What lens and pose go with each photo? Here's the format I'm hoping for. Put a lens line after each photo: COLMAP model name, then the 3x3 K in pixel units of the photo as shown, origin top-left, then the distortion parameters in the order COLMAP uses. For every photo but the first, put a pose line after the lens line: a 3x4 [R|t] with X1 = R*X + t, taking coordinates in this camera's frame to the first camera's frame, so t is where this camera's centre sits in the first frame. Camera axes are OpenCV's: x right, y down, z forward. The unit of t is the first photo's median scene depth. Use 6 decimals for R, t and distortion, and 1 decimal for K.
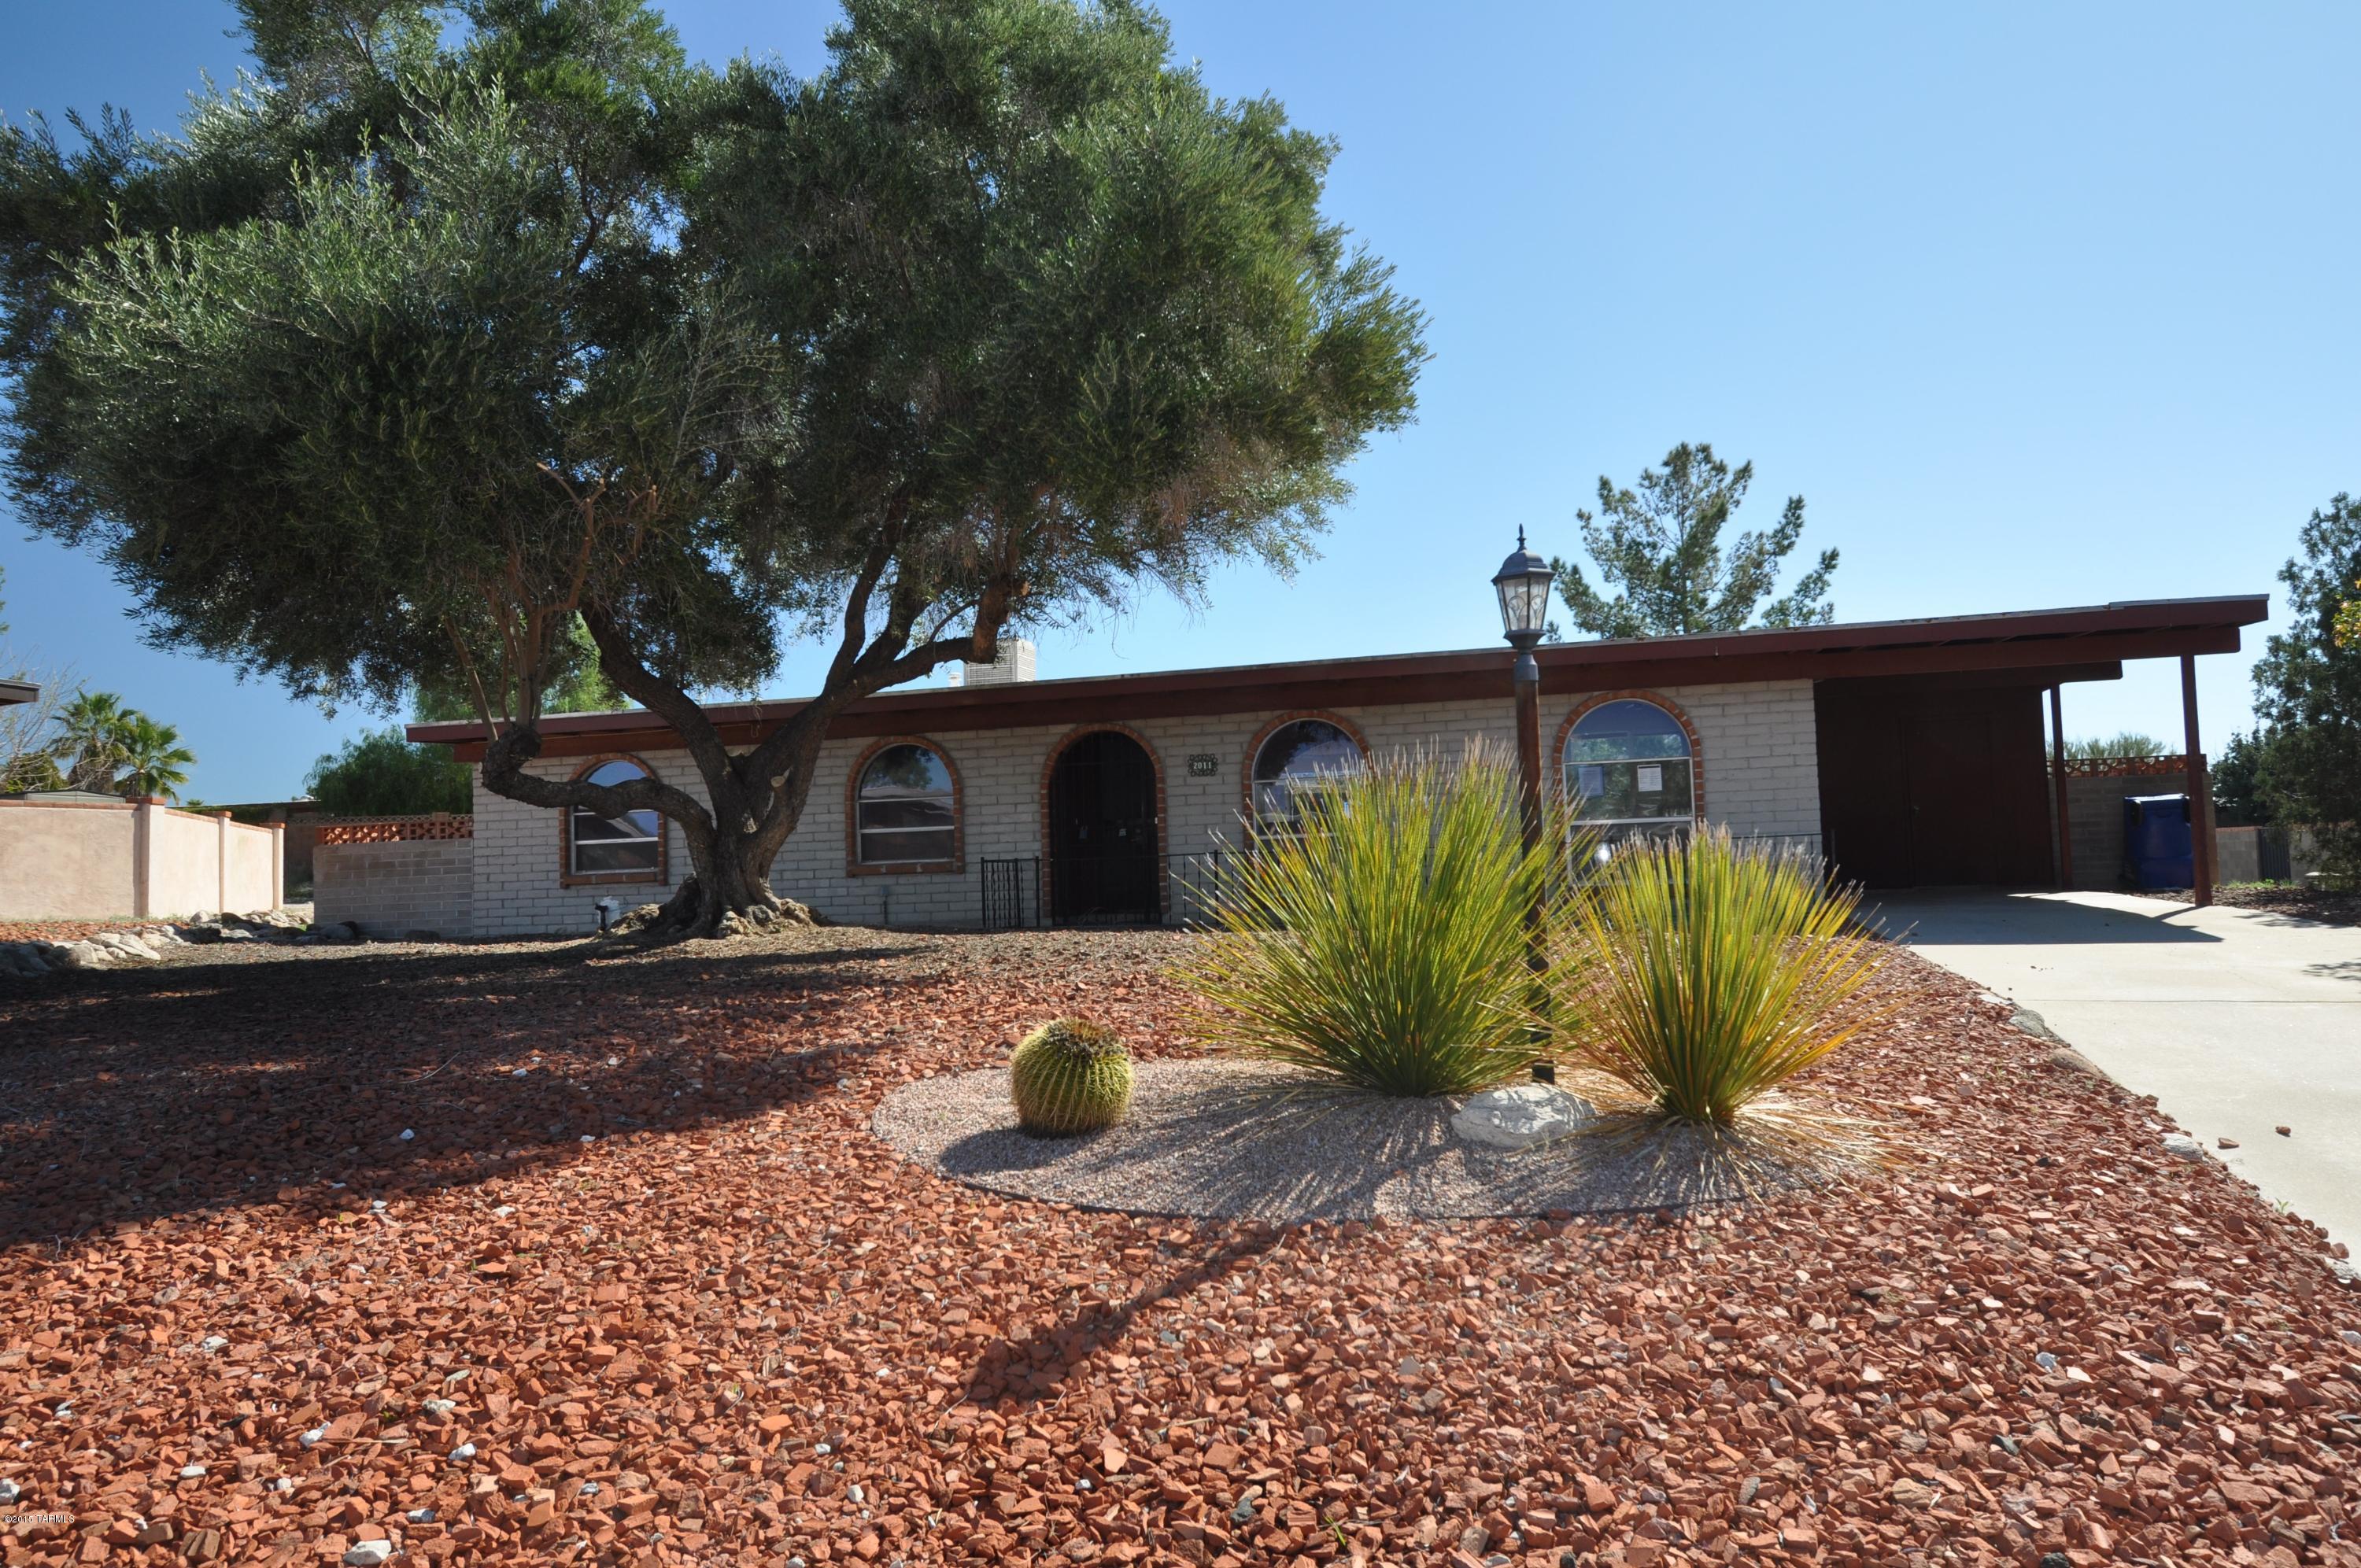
lens RADIAL K [[1479.6, 0, 1172.6], [0, 1479.6, 792.1], [0, 0, 1]] dist [-0.040791, -0.000133]
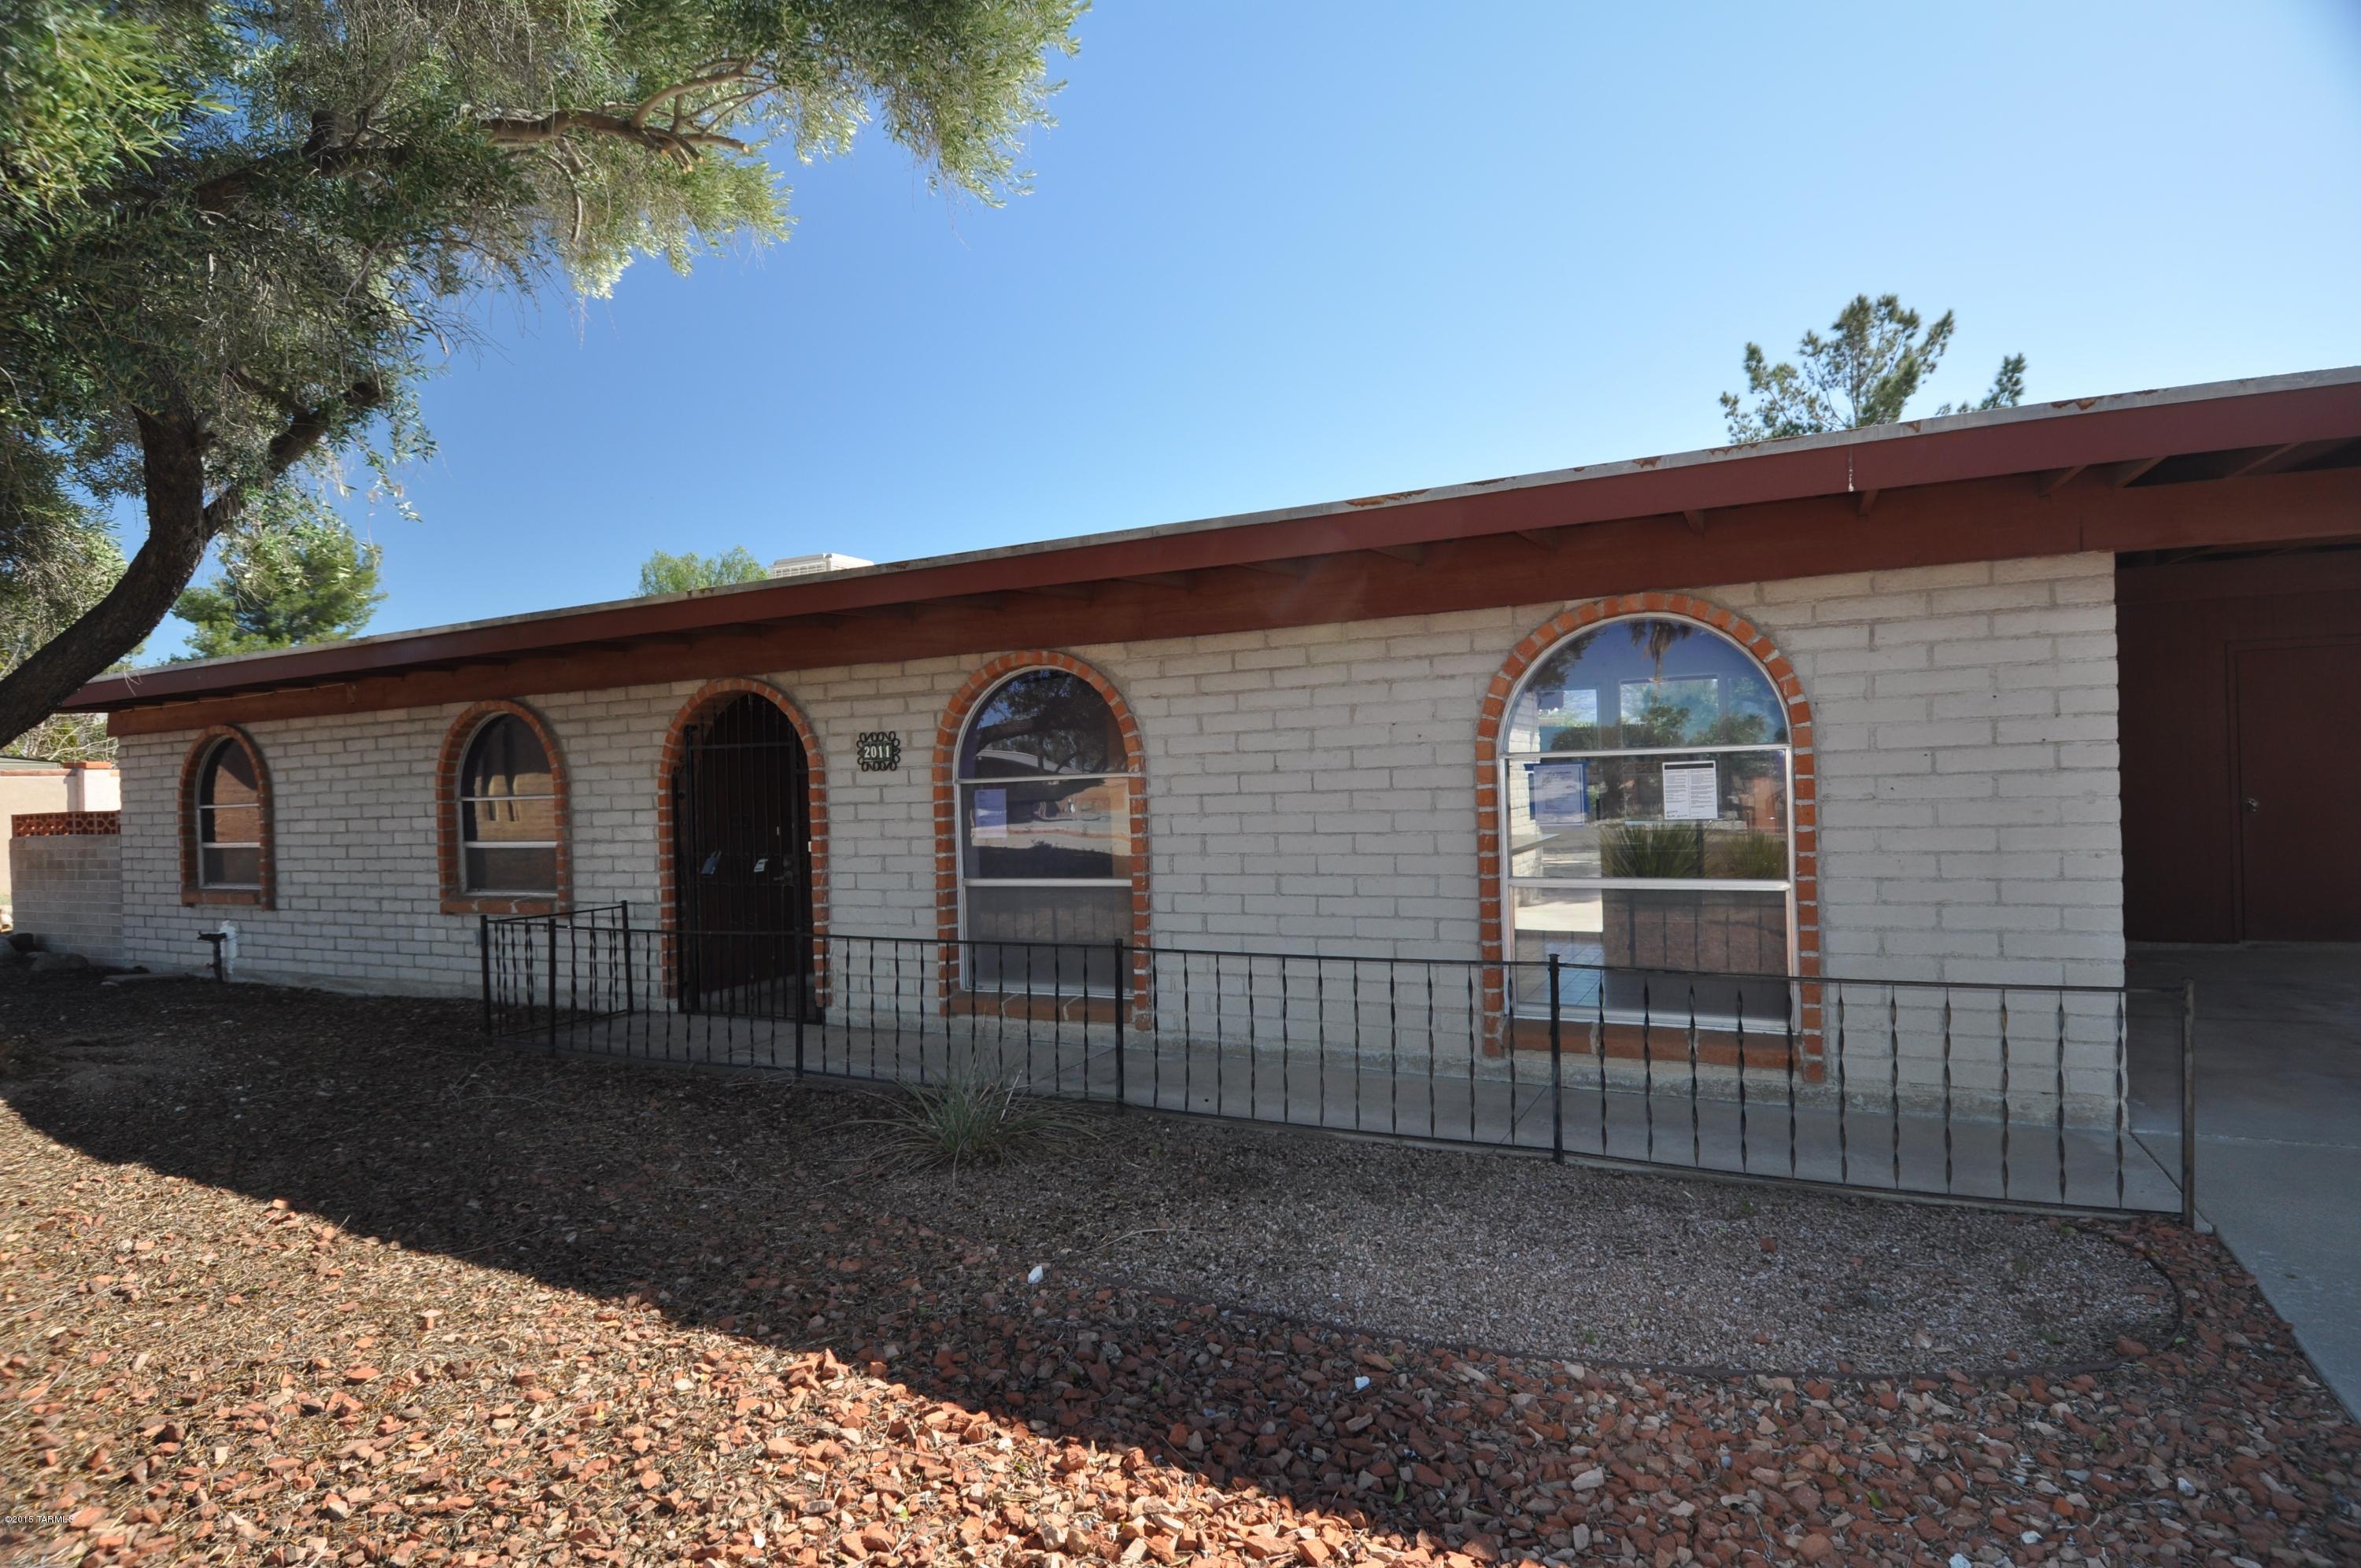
lens RADIAL K [[1211.1, 0, 1204.1], [0, 1211.1, 787.5], [0, 0, 1]] dist [-0.001612, -0.020186]
pose [[0.985043, 0.001924, -0.172299, 0.112720], [0.008790, 0.998075, 0.061395, -0.016038], [0.172086, -0.061991, 0.983129, 0.286631]]
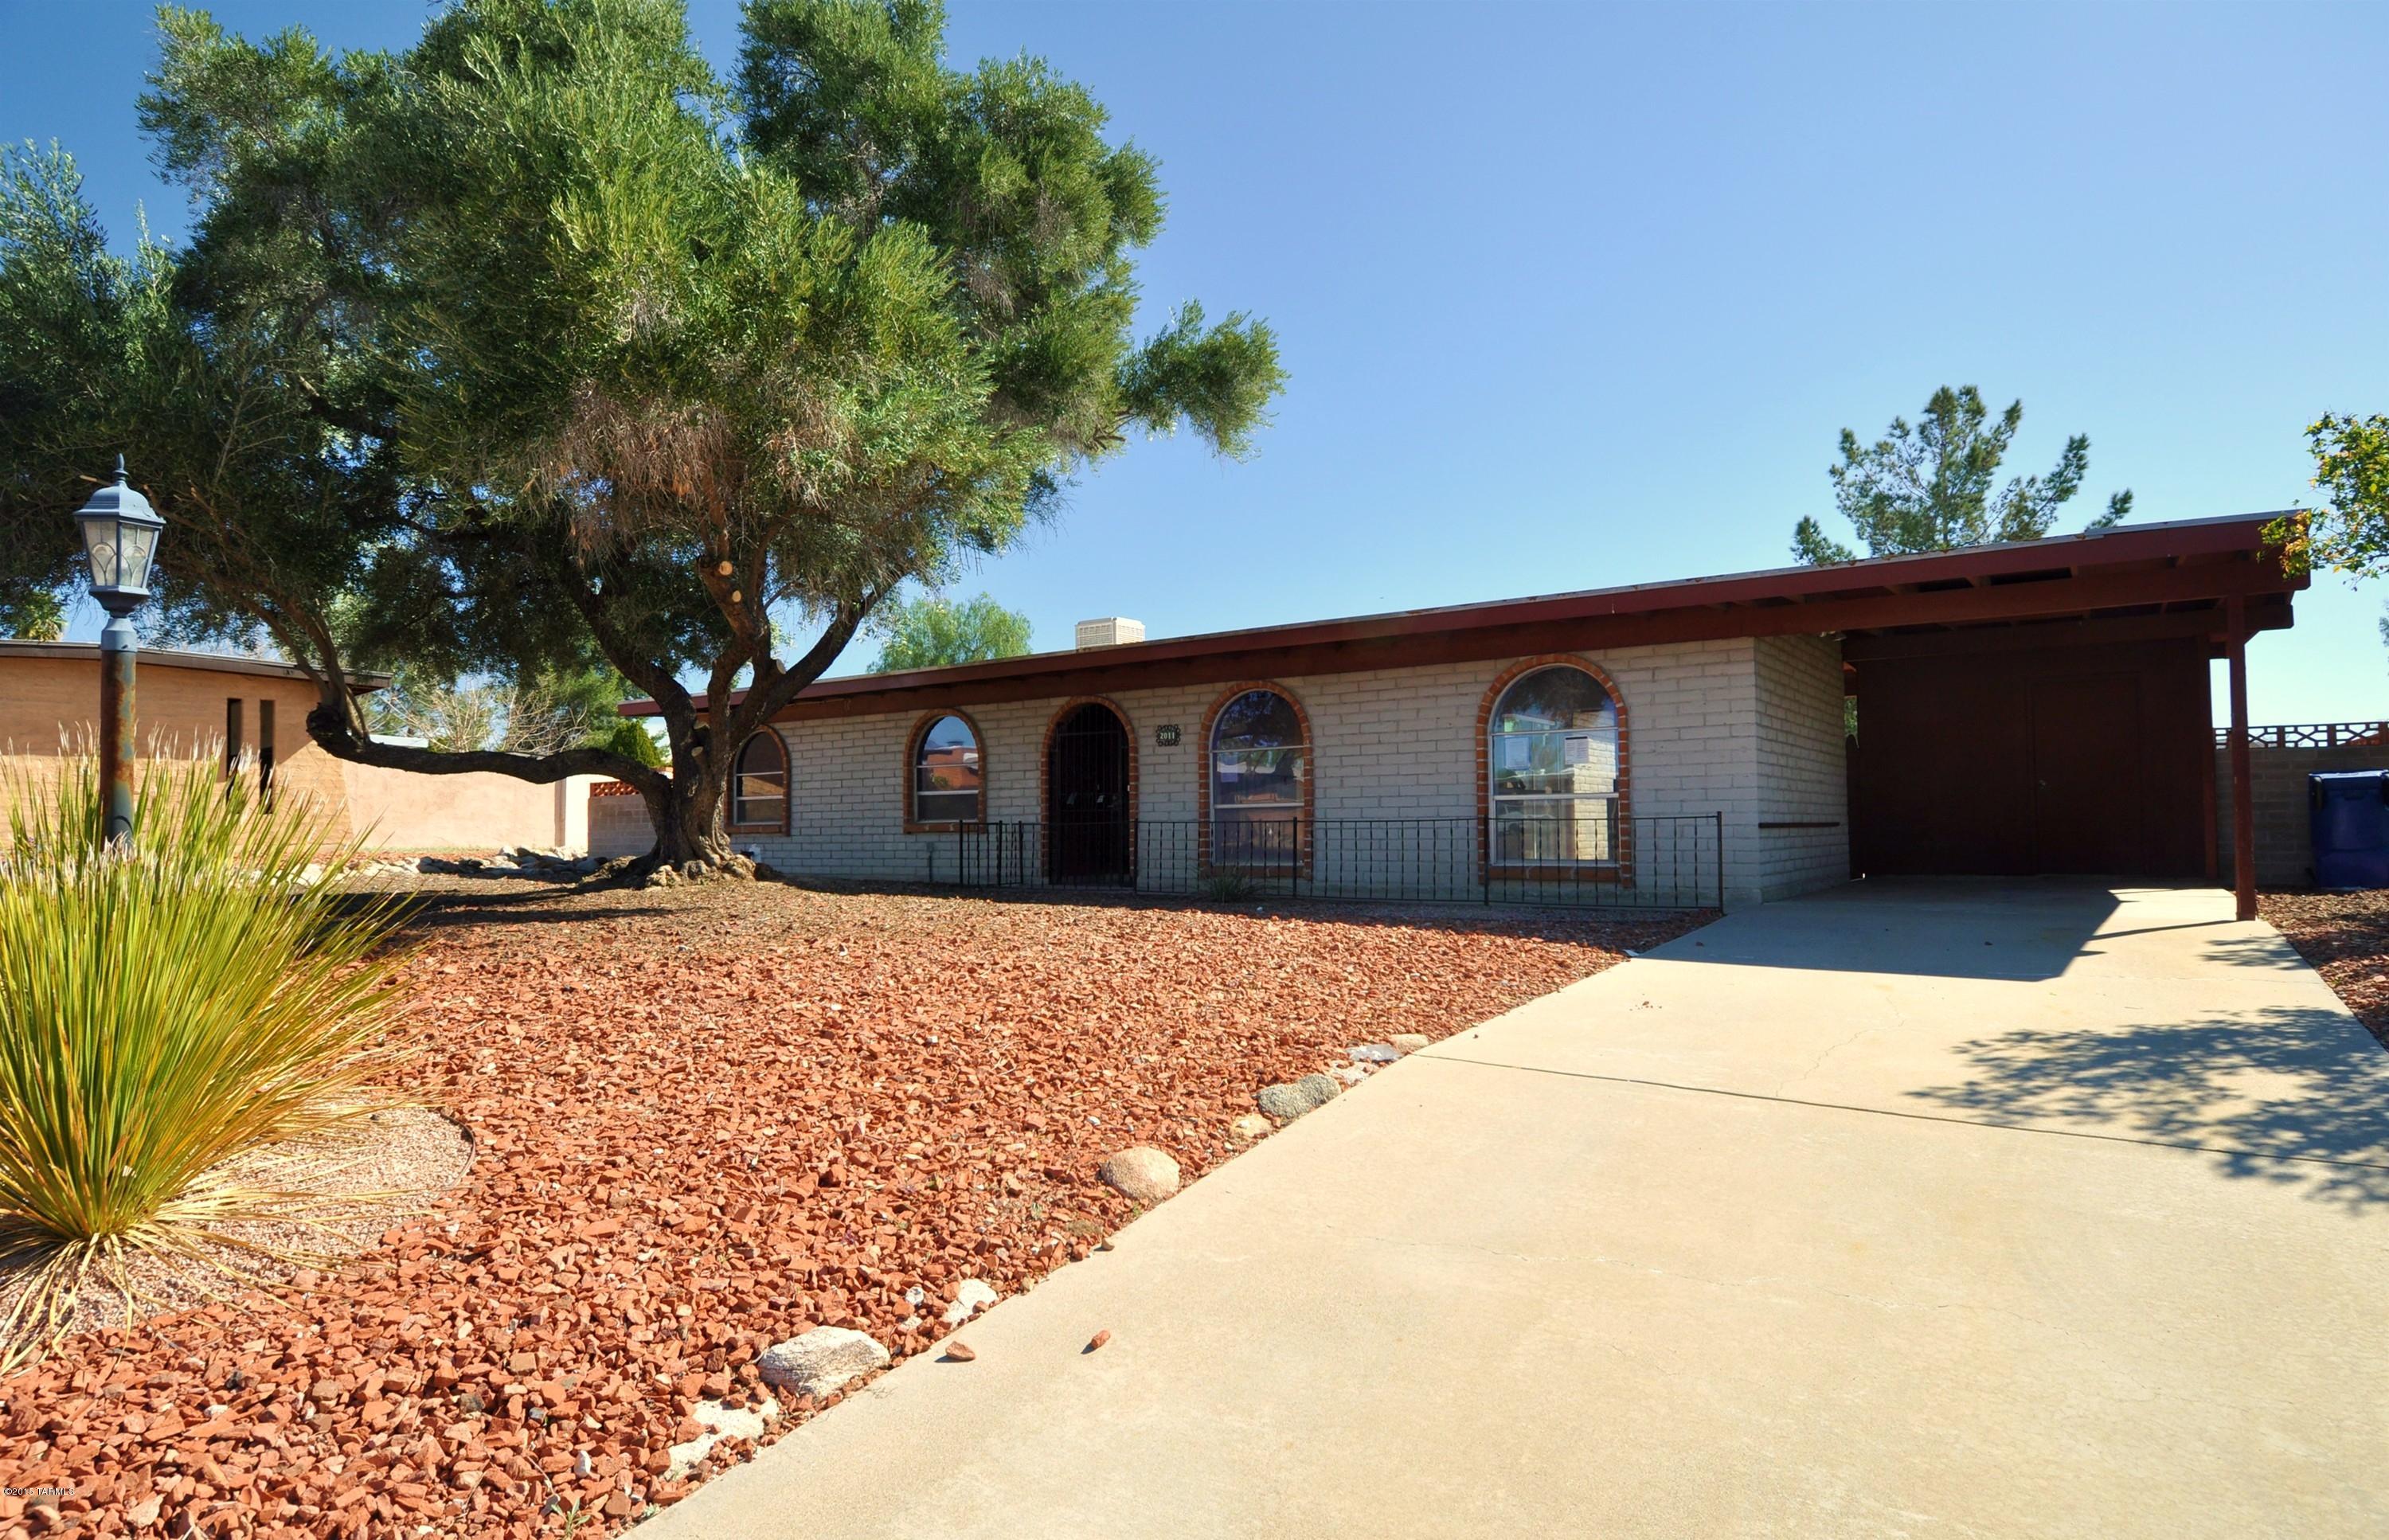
lens RADIAL K [[1278.8, 0, 1204.7], [0, 1278.8, 781.8], [0, 0, 1]] dist [-0.032323, -0.000122]
pose [[0.945113, 0.011230, -0.326551, 0.170059], [-0.003578, 0.999705, 0.024022, -0.003718], [0.326724, -0.021534, 0.944874, 0.083664]]
